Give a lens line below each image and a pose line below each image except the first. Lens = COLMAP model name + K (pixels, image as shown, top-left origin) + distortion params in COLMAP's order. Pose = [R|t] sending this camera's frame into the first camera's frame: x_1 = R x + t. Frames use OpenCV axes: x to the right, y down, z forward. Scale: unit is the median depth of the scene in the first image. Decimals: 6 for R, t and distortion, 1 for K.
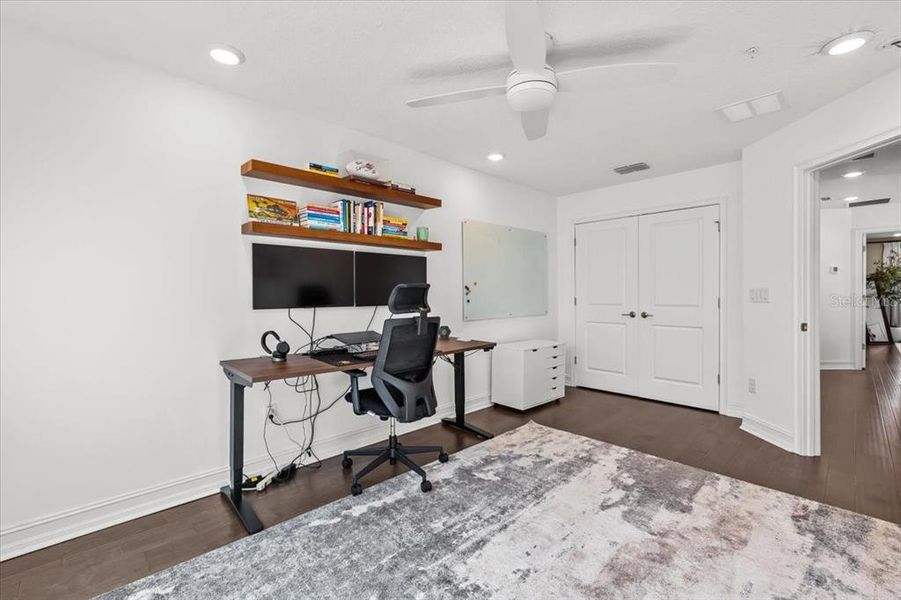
lens RADIAL K [[378.1, 0, 451.3], [0, 378.1, 295.2], [0, 0, 1]] dist [-0.002714, -0.000052]
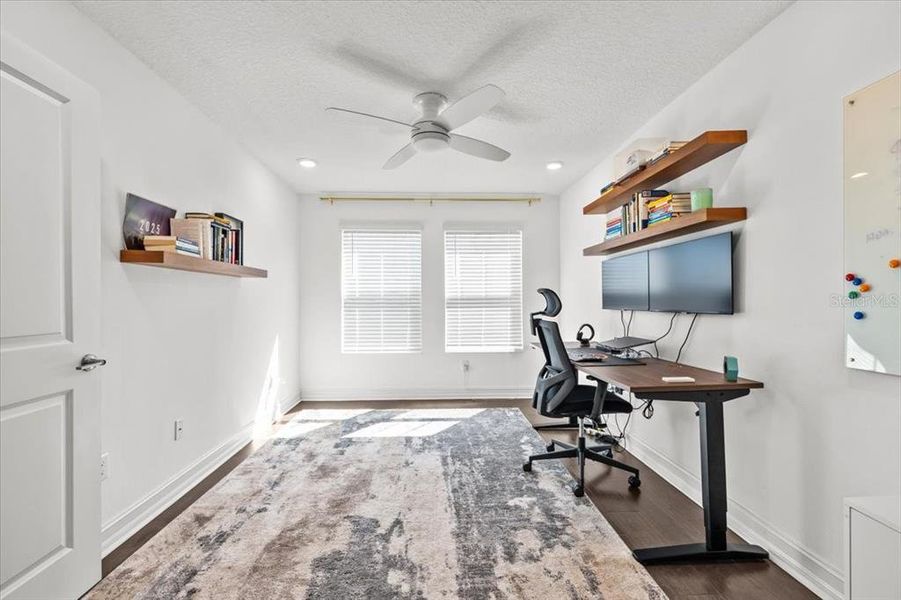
lens RADIAL K [[378.1, 0, 451.3], [0, 378.1, 295.2], [0, 0, 1]] dist [-0.002714, -0.000052]
pose [[-0.642471, -0.004274, -0.766298, 0.896995], [-0.000983, 0.999988, -0.004754, -0.001459], [0.766310, -0.002301, -0.642467, 1.469911]]
